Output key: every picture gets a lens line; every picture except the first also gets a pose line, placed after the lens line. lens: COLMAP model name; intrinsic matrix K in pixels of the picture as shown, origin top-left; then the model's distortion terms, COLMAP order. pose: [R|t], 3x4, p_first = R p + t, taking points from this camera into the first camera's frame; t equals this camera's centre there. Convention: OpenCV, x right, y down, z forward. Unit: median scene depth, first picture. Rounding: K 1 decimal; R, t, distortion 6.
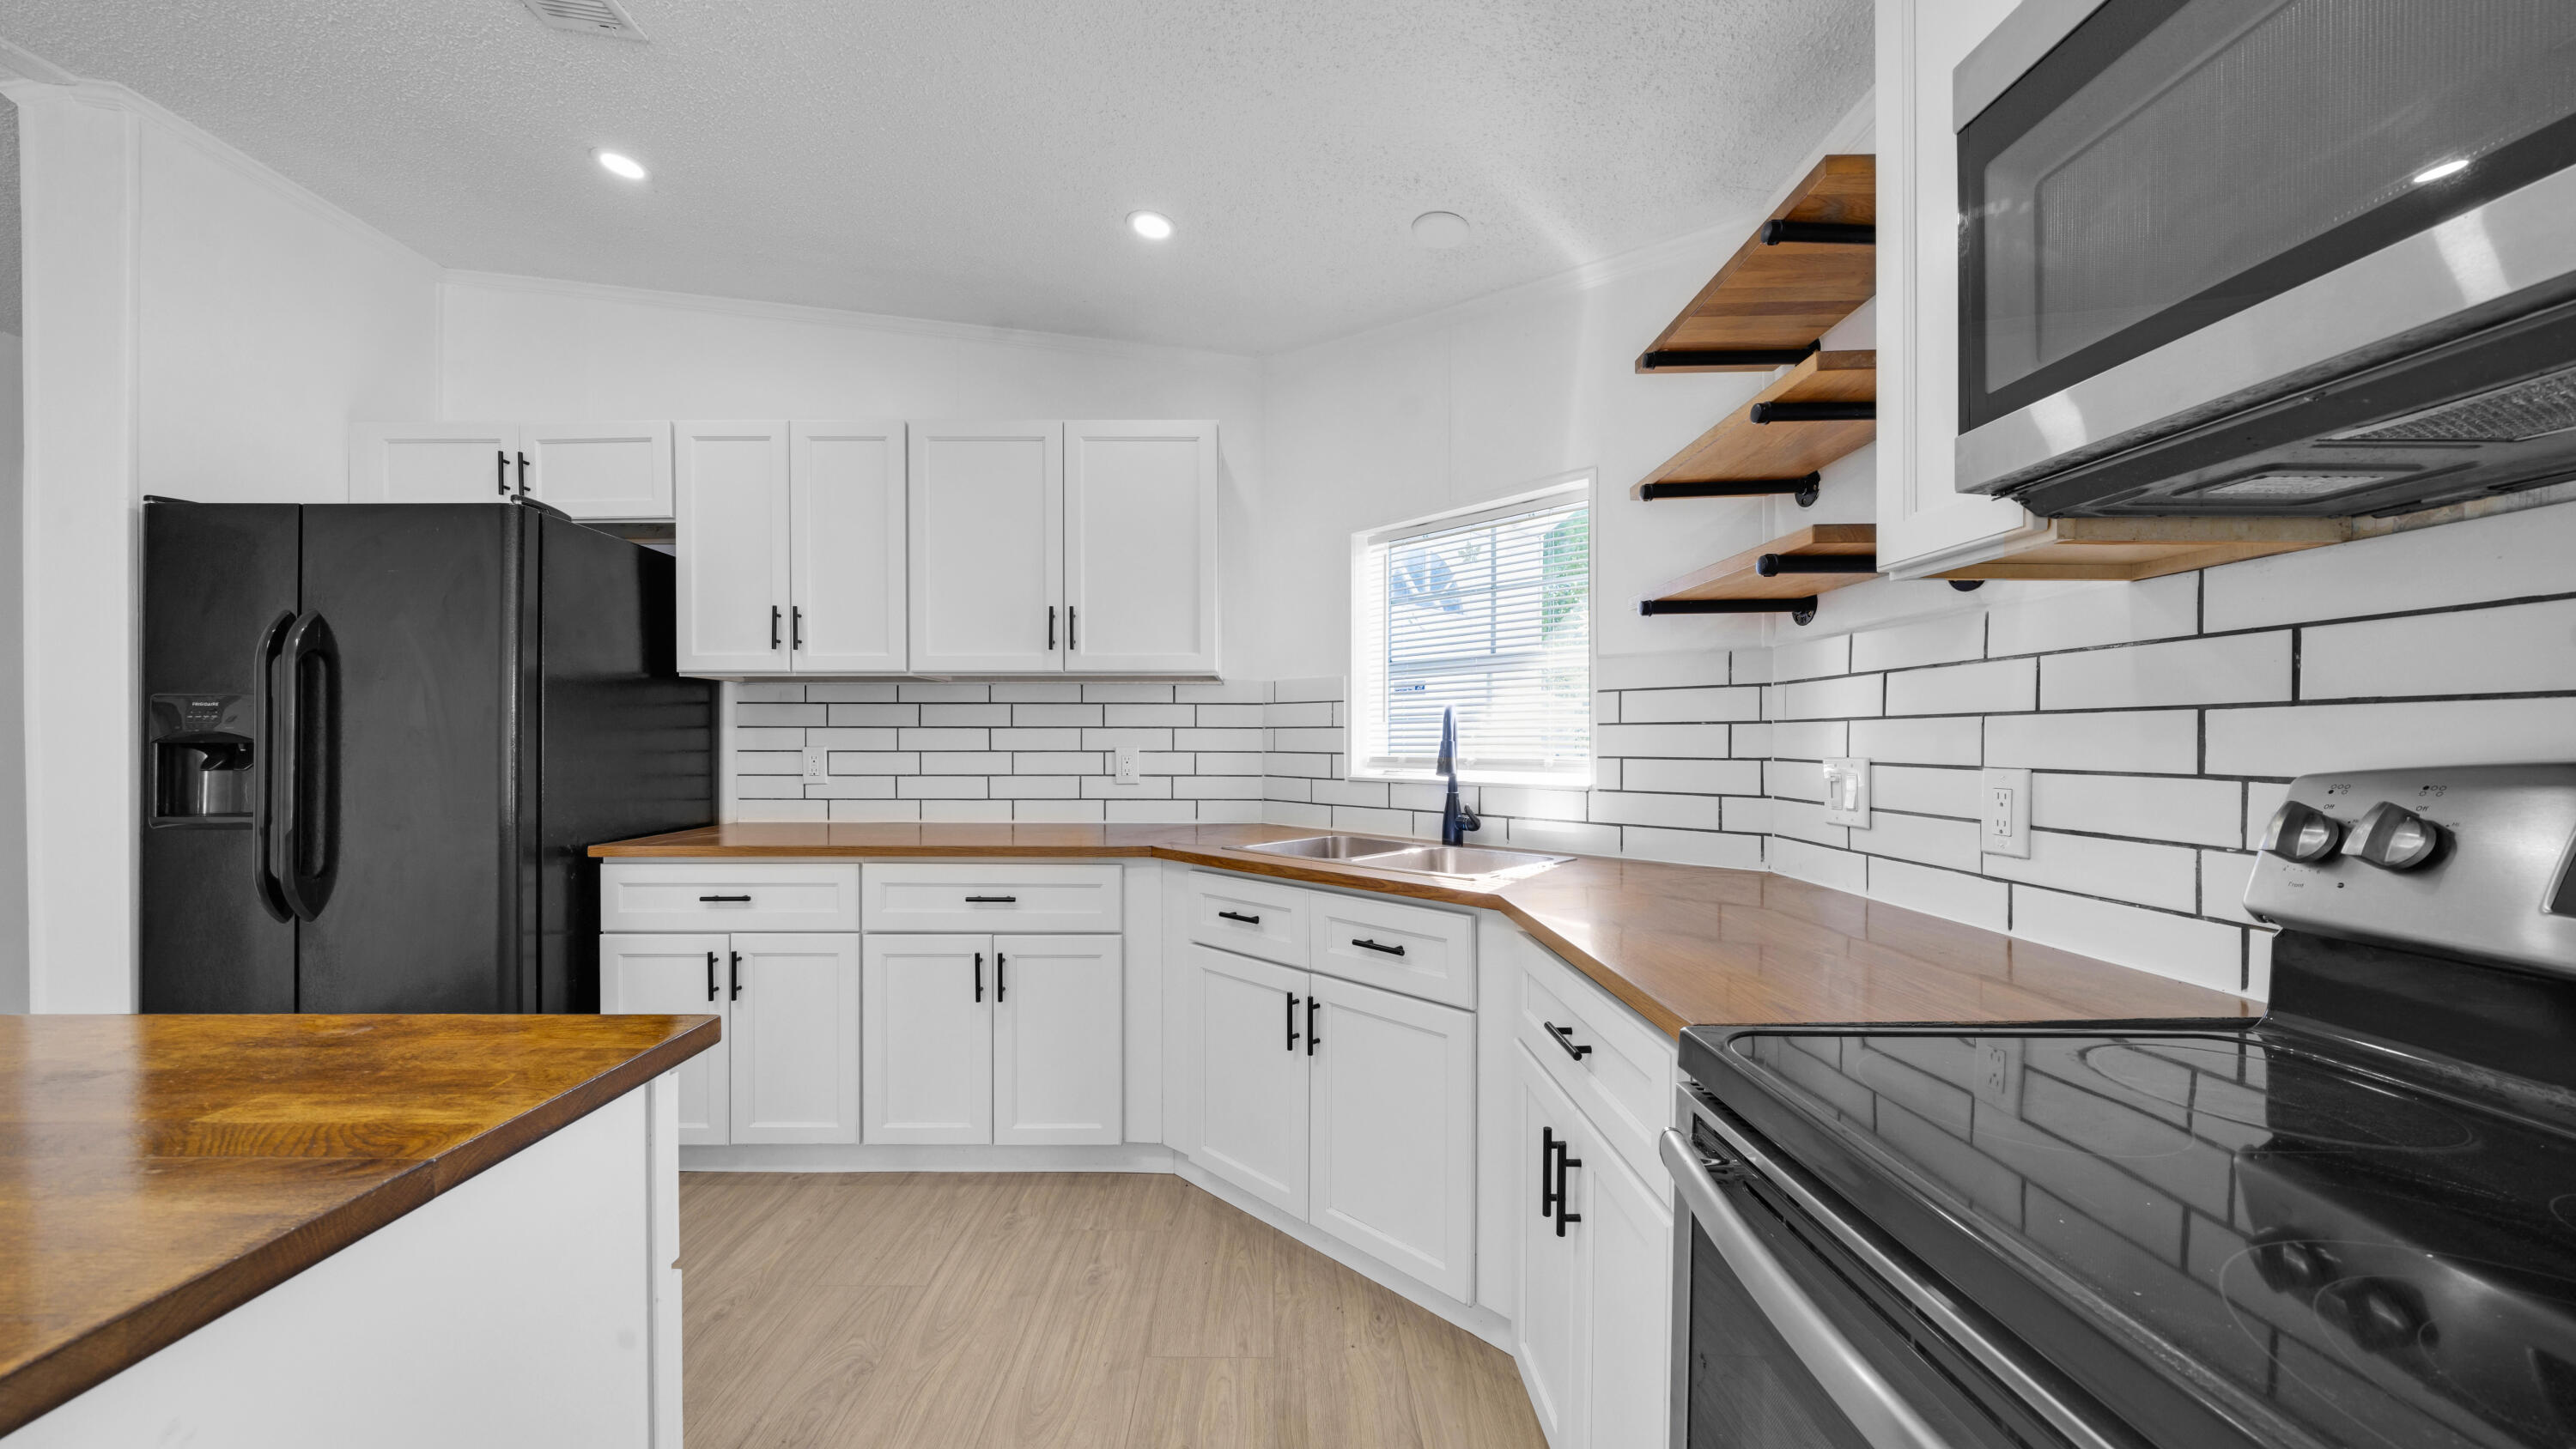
lens RADIAL K [[895.4, 0, 1283.9], [0, 895.4, 748.4], [0, 0, 1]] dist [-0.006969, -0.000138]
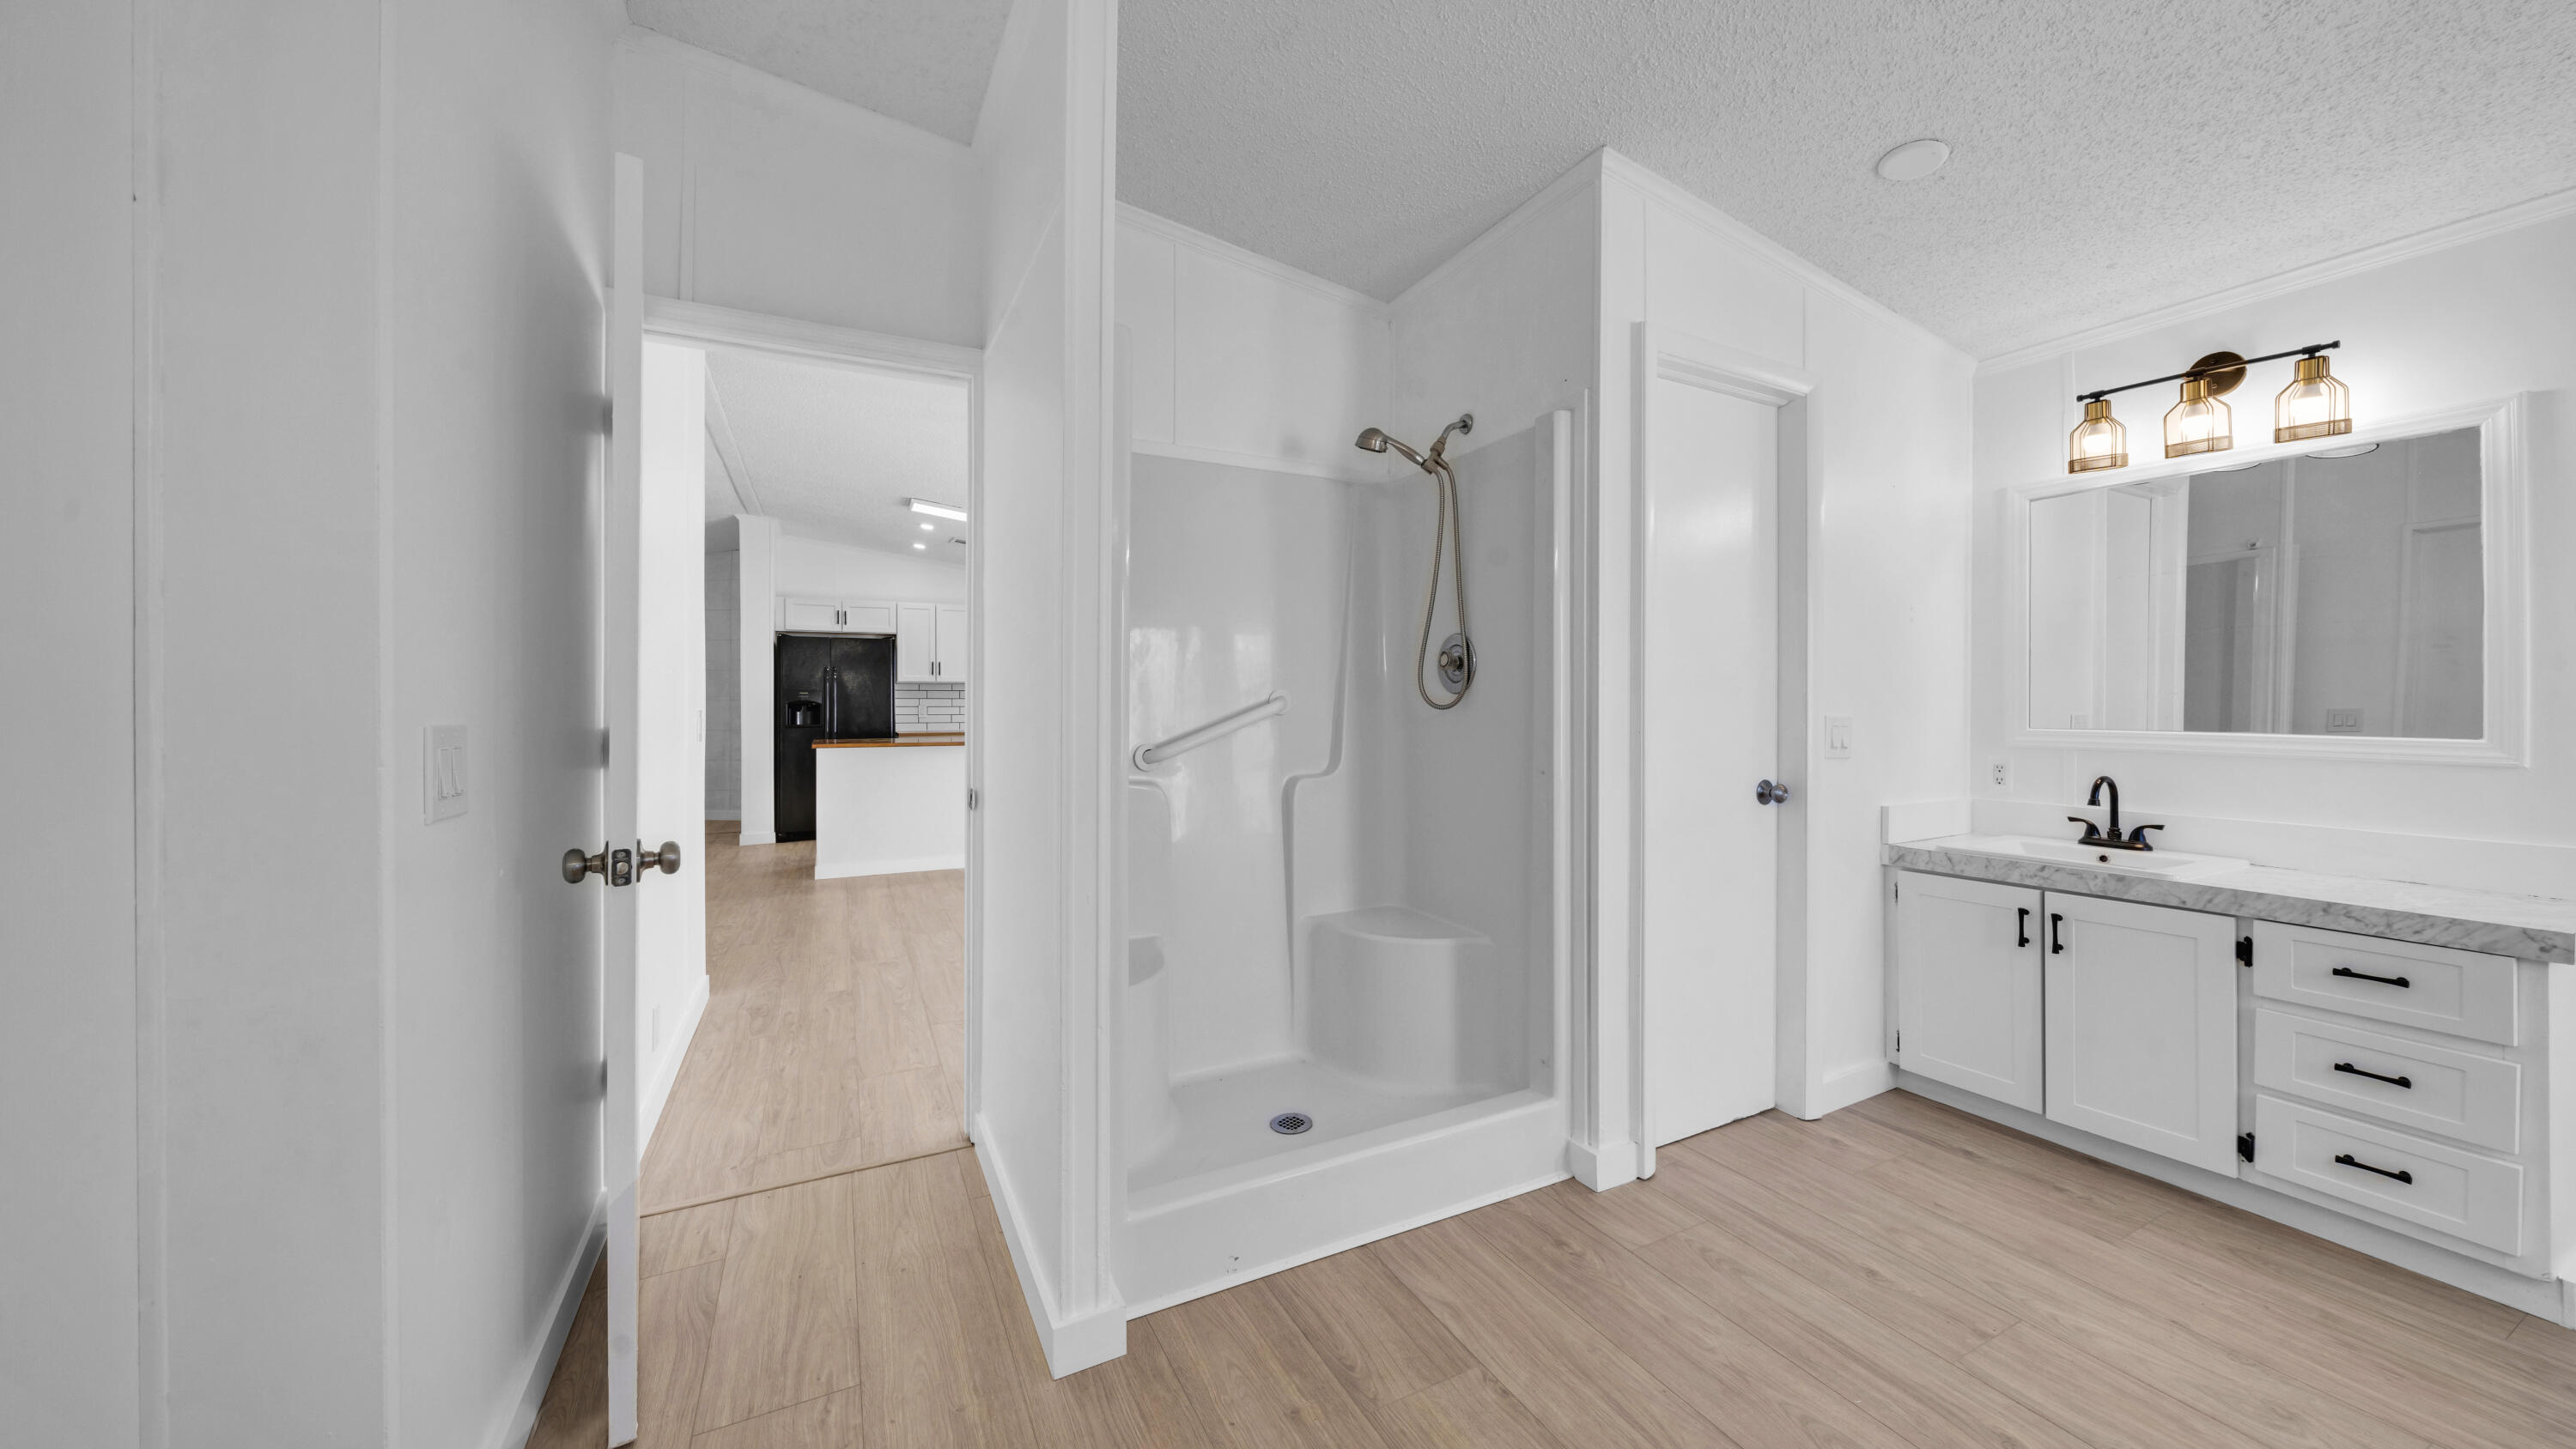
lens RADIAL K [[895.4, 0, 1292.0], [0, 895.4, 719.6], [0, 0, 1]] dist [-0.006969, -0.000138]
pose [[0.895507, -0.011079, 0.444909, -0.843117], [0.008071, 0.999930, 0.008653, 0.033951], [-0.444973, -0.004158, 0.895534, -2.492623]]
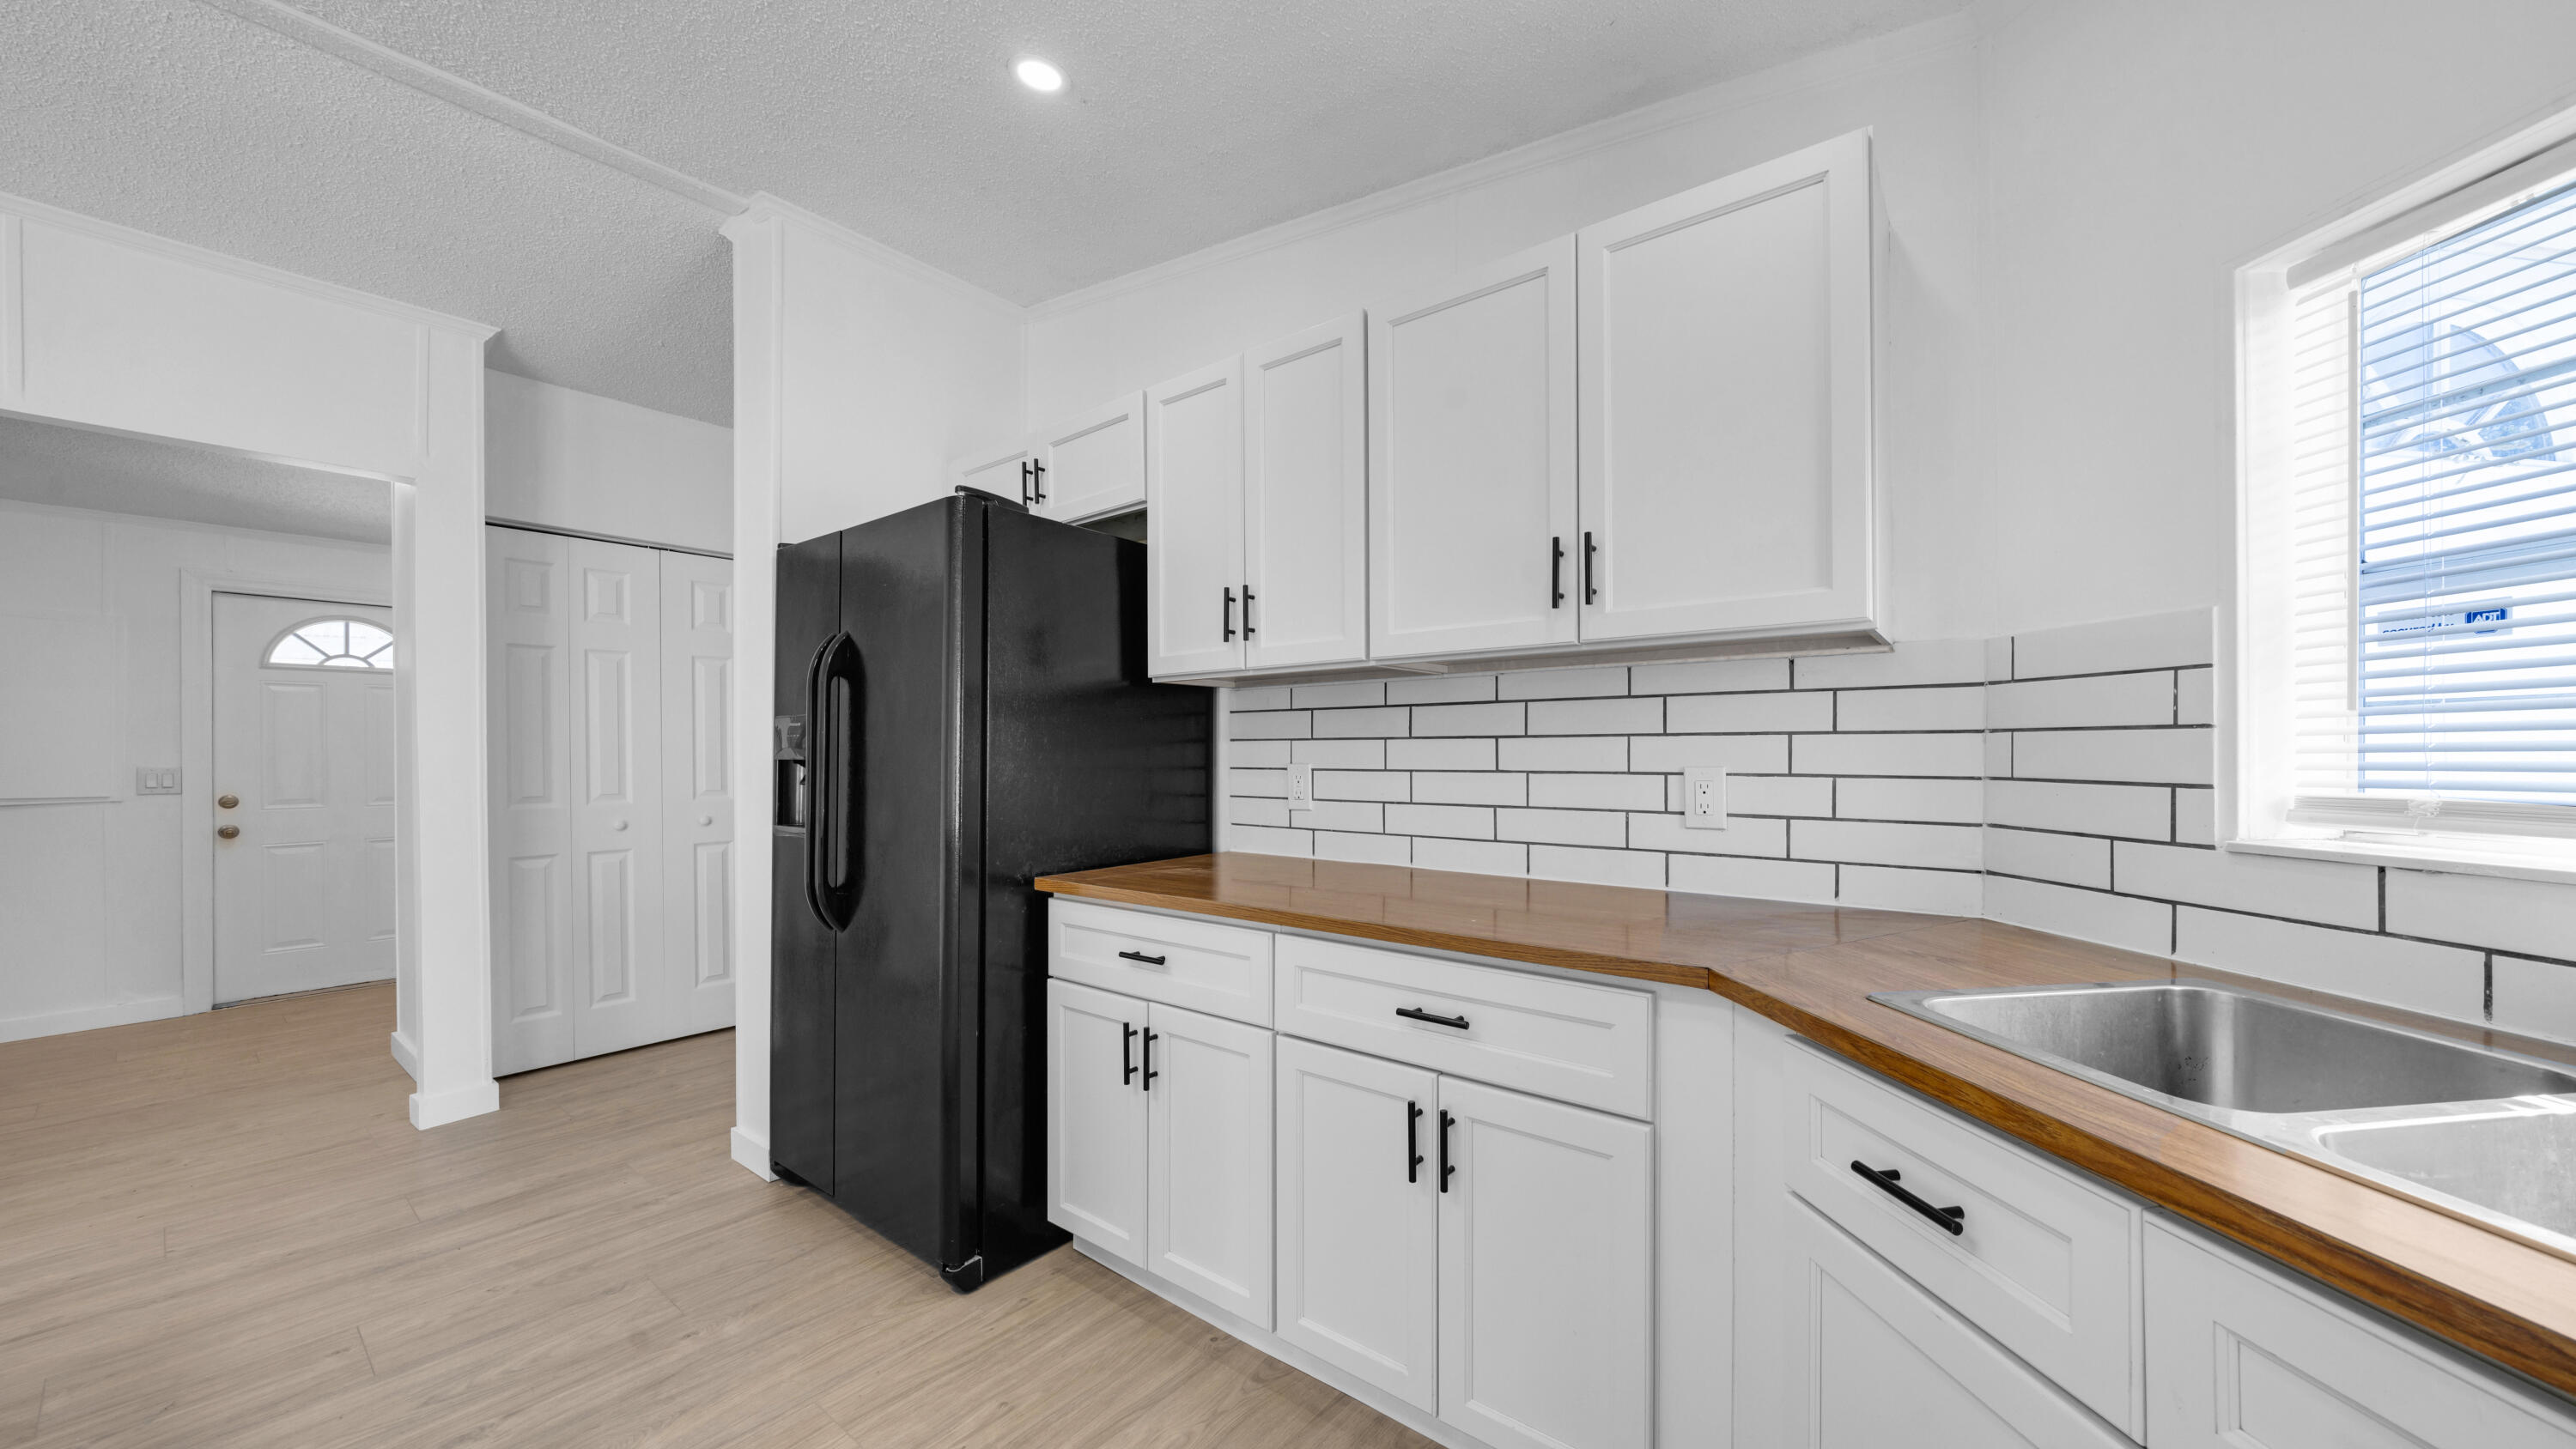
lens RADIAL K [[895.4, 0, 1334.1], [0, 895.4, 752.7], [0, 0, 1]] dist [-0.006969, -0.000138]
pose [[0.791494, -0.002504, -0.611172, -0.006631], [-0.003720, 0.999953, -0.008915, -0.005386], [0.611166, 0.009330, 0.791448, 0.424937]]
